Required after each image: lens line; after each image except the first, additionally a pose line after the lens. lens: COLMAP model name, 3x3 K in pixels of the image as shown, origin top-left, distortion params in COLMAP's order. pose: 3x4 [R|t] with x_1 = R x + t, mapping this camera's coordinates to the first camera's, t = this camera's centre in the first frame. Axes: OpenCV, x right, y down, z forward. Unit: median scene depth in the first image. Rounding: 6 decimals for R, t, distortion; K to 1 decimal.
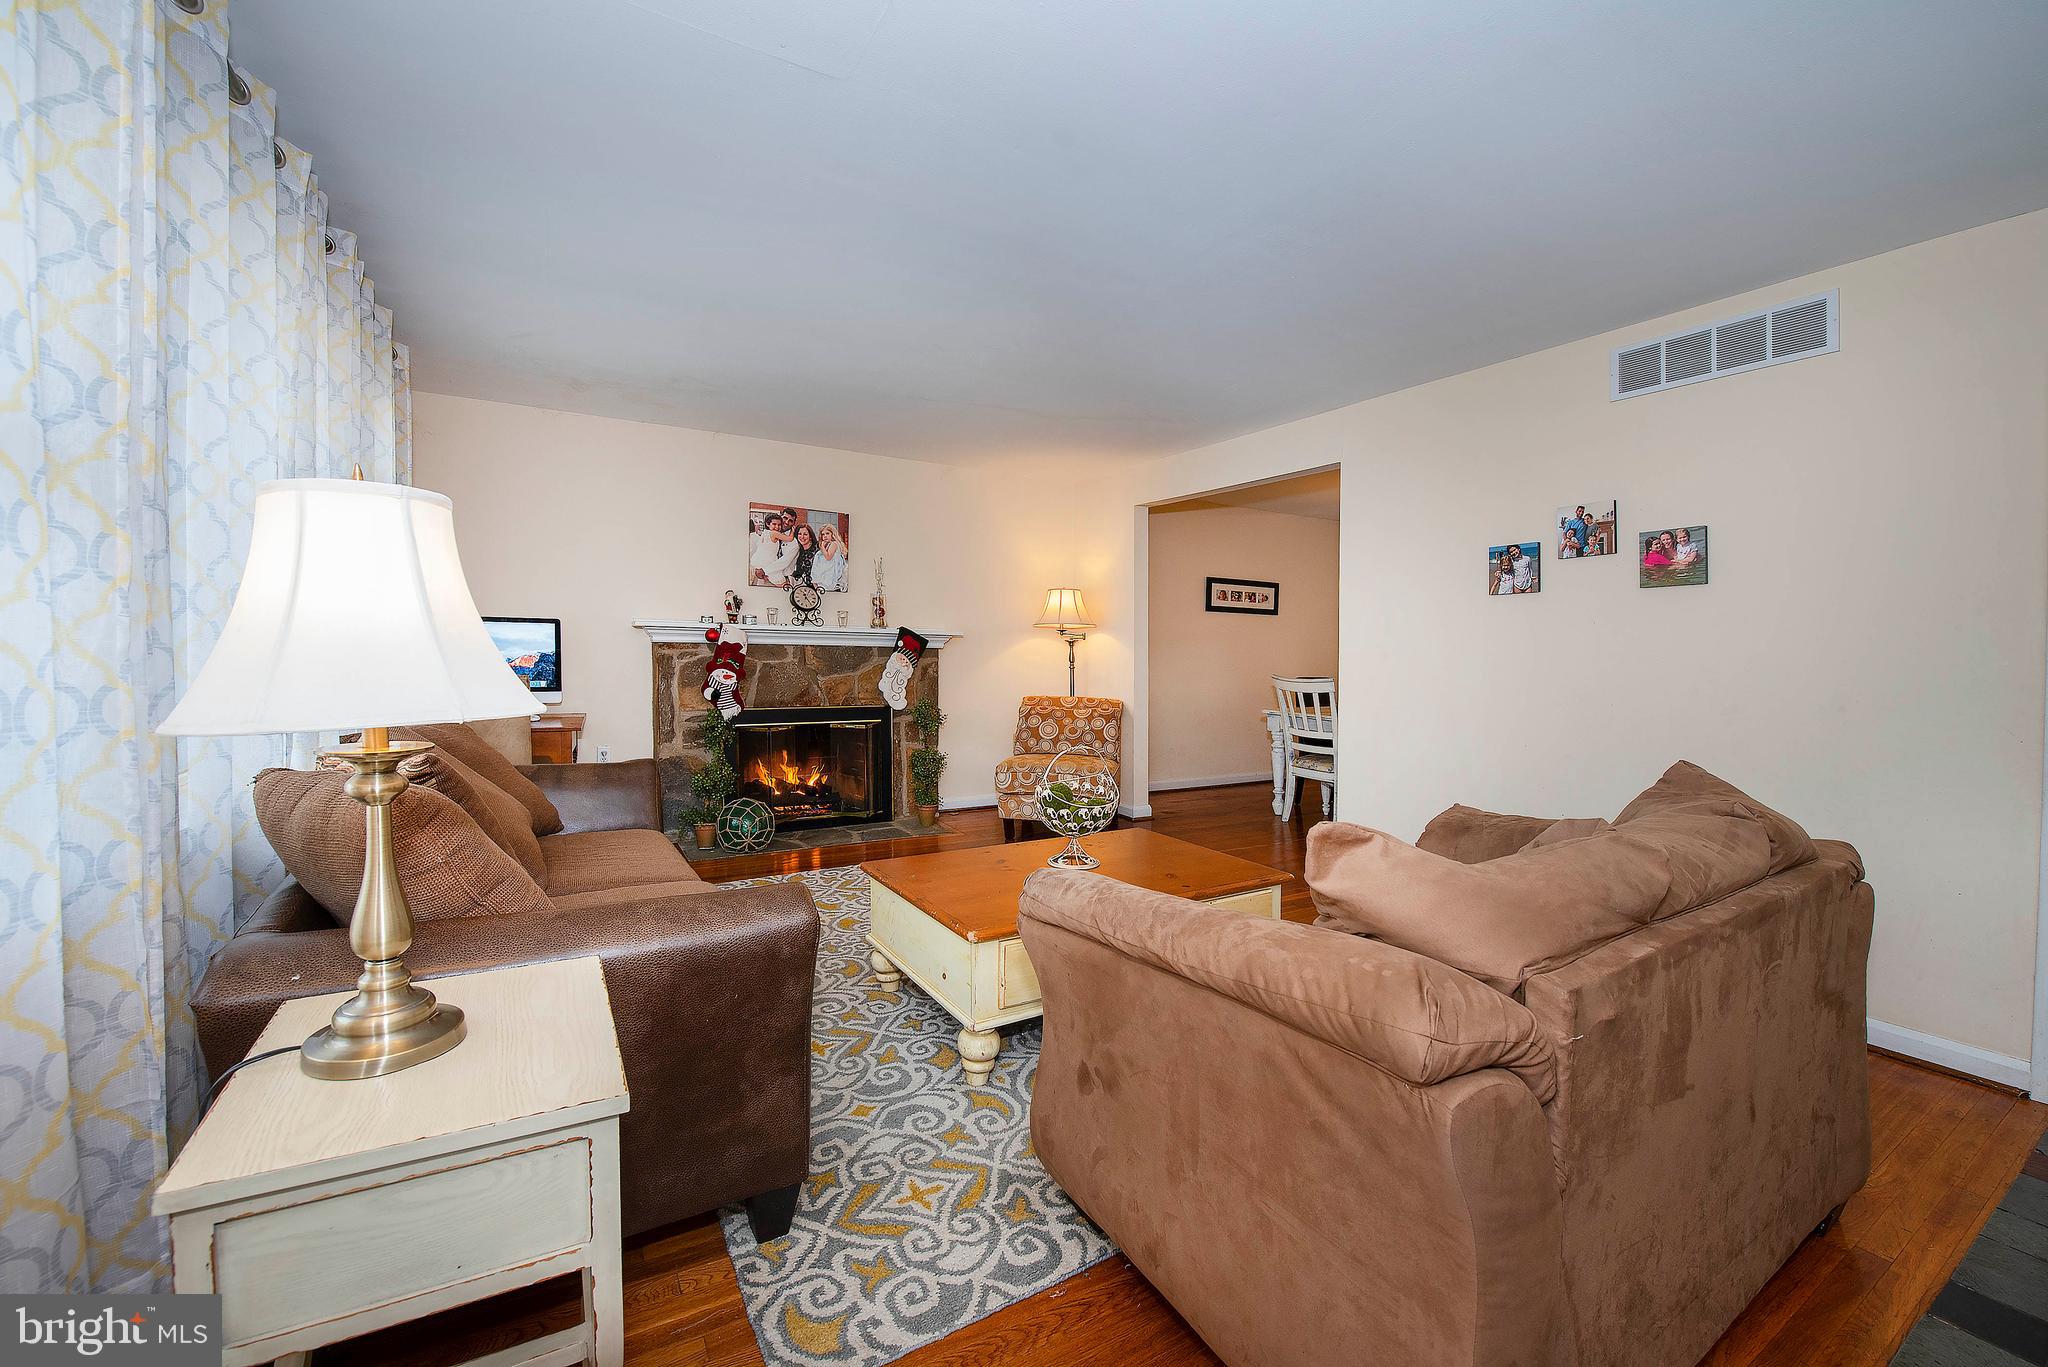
lens RADIAL K [[823.0, 0, 1023.5], [0, 823.0, 650.4], [0, 0, 1]] dist [-0.012935, -0.003652]
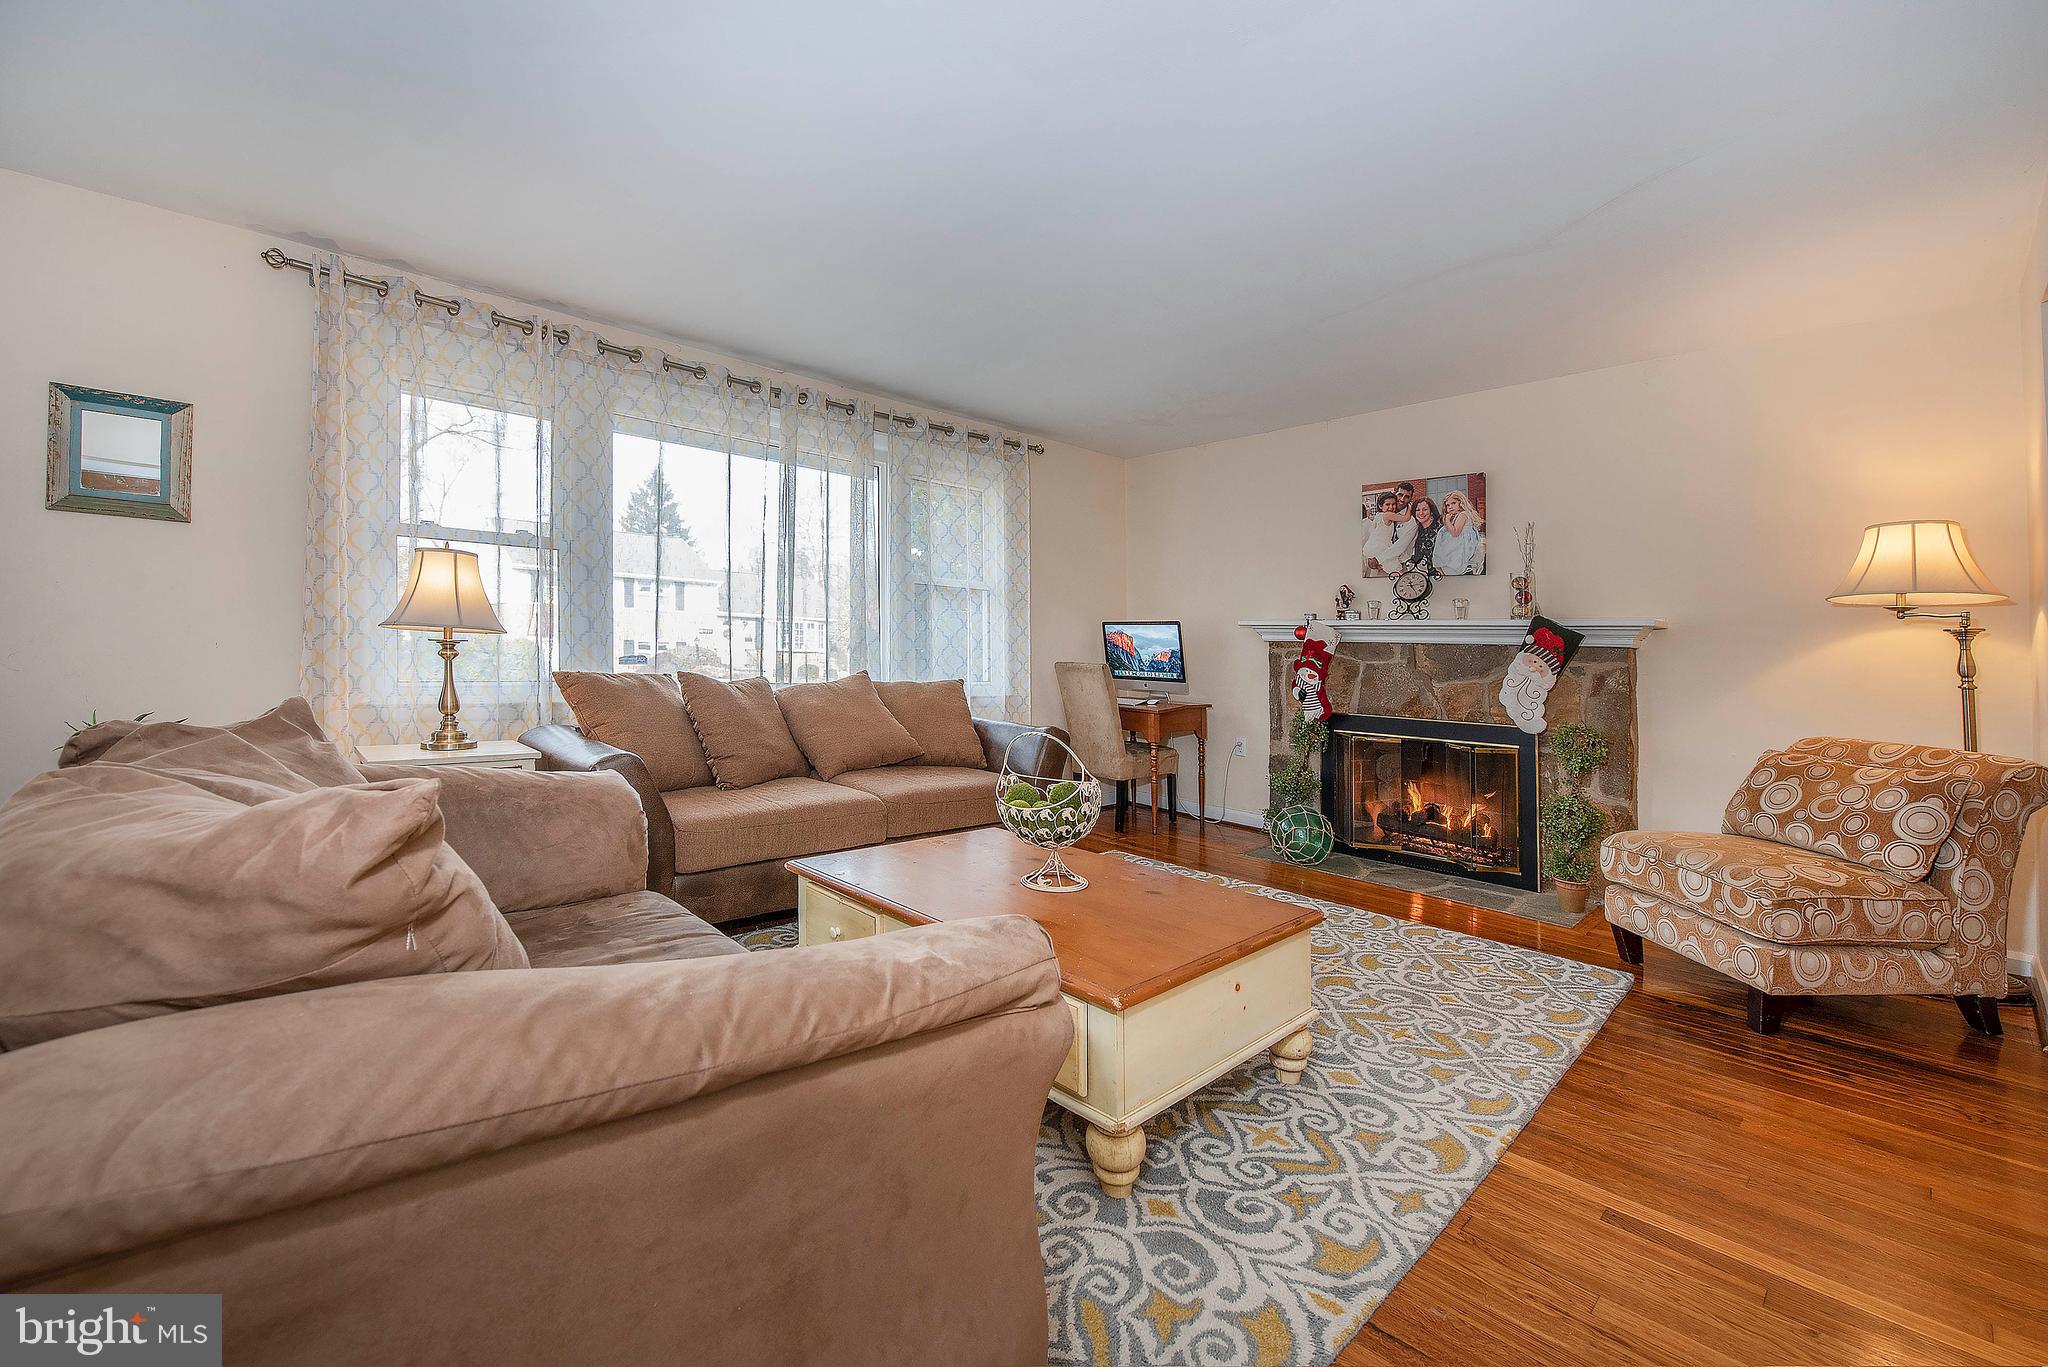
lens RADIAL K [[823.0, 0, 1023.5], [0, 823.0, 650.4], [0, 0, 1]] dist [-0.012935, -0.003652]
pose [[0.224834, -0.012621, -0.974315, 0.451059], [-0.028511, 0.999403, -0.019525, 0.028202], [0.973980, 0.032168, 0.224340, 0.432795]]
